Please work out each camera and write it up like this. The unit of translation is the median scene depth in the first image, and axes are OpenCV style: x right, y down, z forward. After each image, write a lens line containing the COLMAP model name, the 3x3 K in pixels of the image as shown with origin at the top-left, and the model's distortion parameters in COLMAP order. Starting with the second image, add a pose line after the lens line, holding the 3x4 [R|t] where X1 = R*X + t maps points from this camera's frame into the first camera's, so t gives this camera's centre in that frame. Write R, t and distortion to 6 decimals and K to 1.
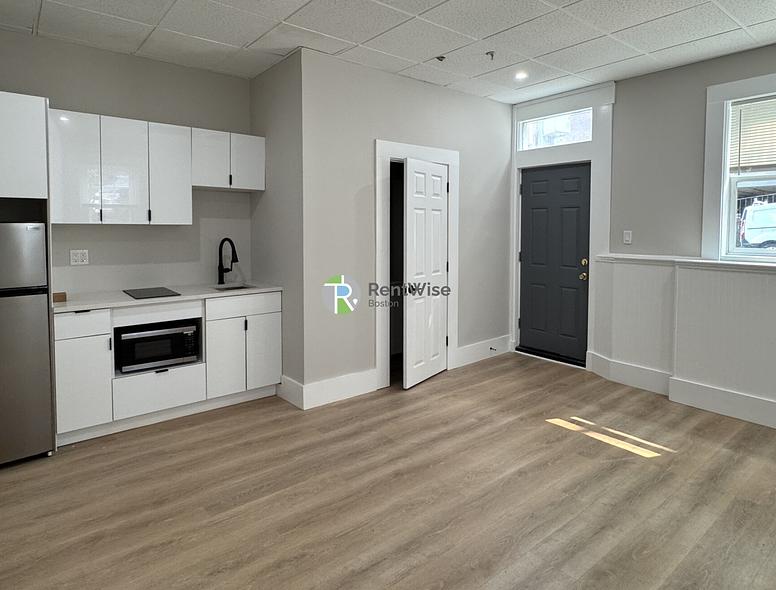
lens RADIAL K [[463.0, 0, 388.0], [0, 463.0, 295.0], [0, 0, 1]] dist [0.000132, -0.000009]
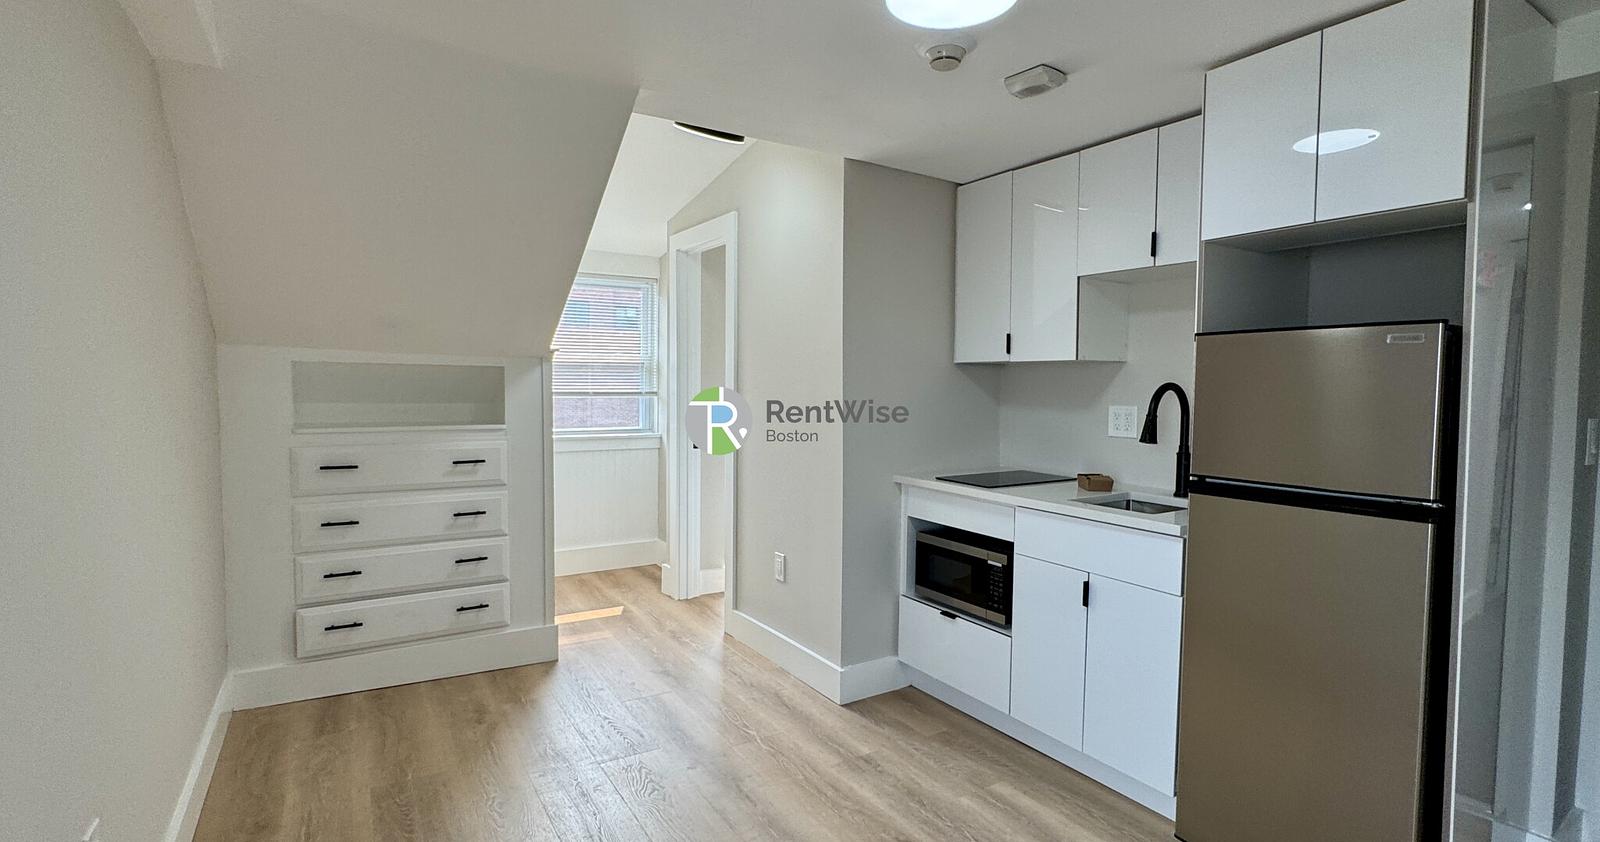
lens RADIAL K [[732.9, 0, 800.0], [0, 732.9, 421.0], [0, 0, 1]] dist [0.000572, 0.000022]
pose [[-0.120540, 0.042717, -0.991789, 0.380771], [-0.158478, 0.985433, 0.061705, -0.088497], [0.979977, 0.164615, -0.112014, 0.834702]]
